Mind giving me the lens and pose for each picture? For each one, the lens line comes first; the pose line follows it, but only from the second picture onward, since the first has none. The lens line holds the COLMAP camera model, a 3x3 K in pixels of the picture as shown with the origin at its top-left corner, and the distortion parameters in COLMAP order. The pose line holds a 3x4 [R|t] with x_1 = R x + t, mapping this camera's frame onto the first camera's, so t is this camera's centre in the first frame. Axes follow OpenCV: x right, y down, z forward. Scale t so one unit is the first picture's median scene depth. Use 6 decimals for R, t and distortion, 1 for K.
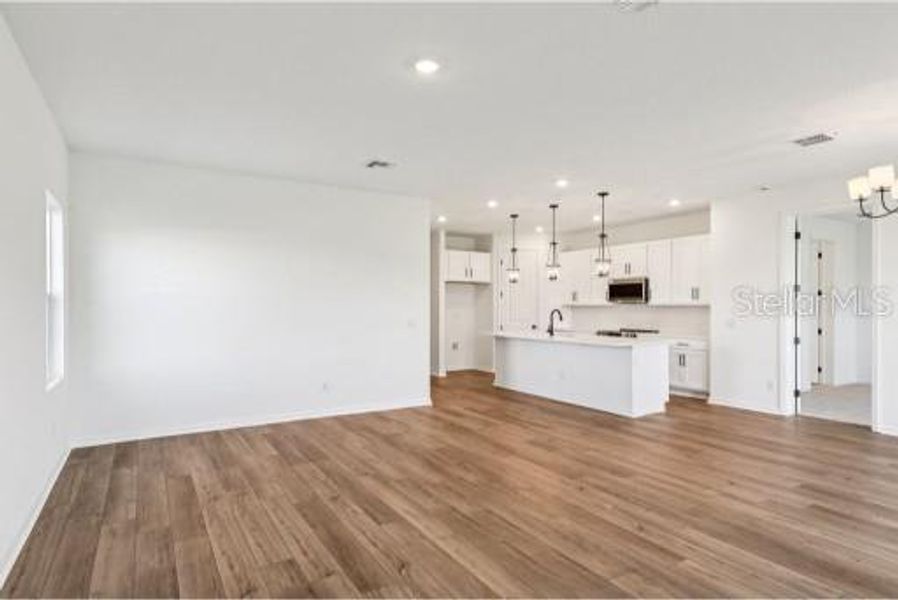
lens RADIAL K [[506.3, 0, 434.2], [0, 506.3, 303.1], [0, 0, 1]] dist [-0.000222, -0.000259]
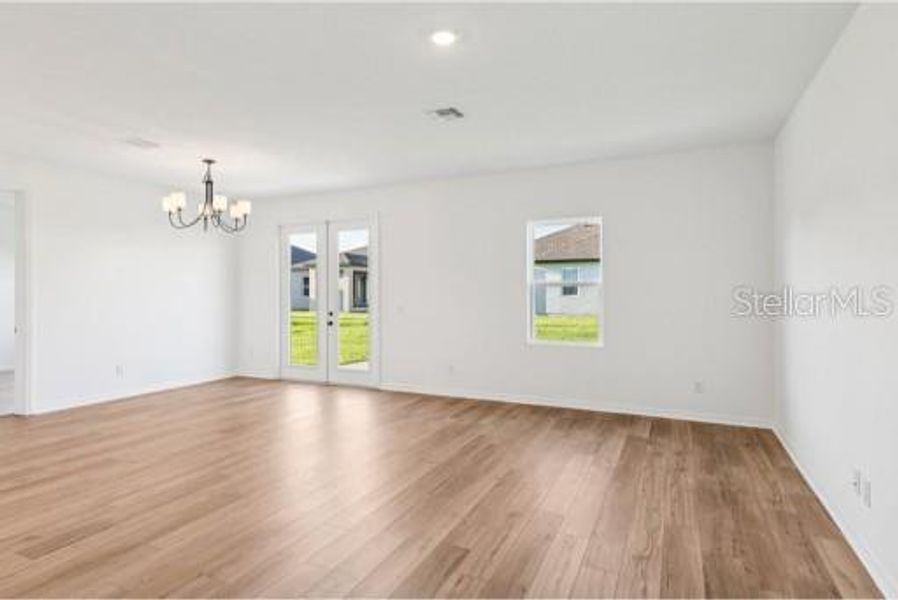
lens RADIAL K [[478.5, 0, 444.2], [0, 478.5, 291.5], [0, 0, 1]] dist [0.003591, 0.000619]
pose [[-0.558194, 0.000095, 0.829711, -0.713324], [-0.002876, 0.999994, -0.002049, -0.004520], [-0.829706, -0.003530, -0.558190, 1.393386]]
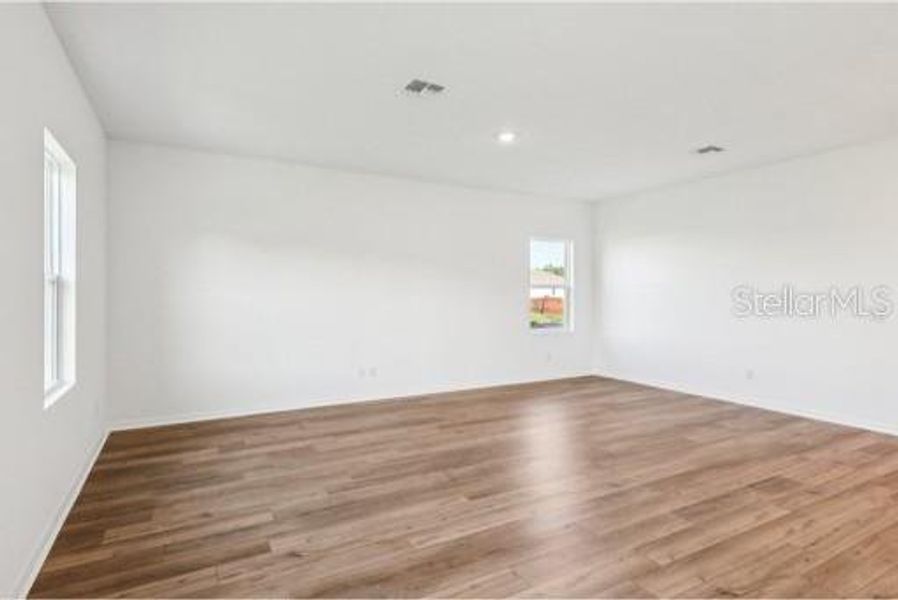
lens RADIAL K [[478.5, 0, 444.2], [0, 478.5, 291.5], [0, 0, 1]] dist [0.003591, 0.000619]
pose [[-0.030852, -0.000031, -0.999524, 1.358802], [0.003264, 0.999995, -0.000132, -0.004916], [0.999519, -0.003266, -0.030851, 0.789194]]
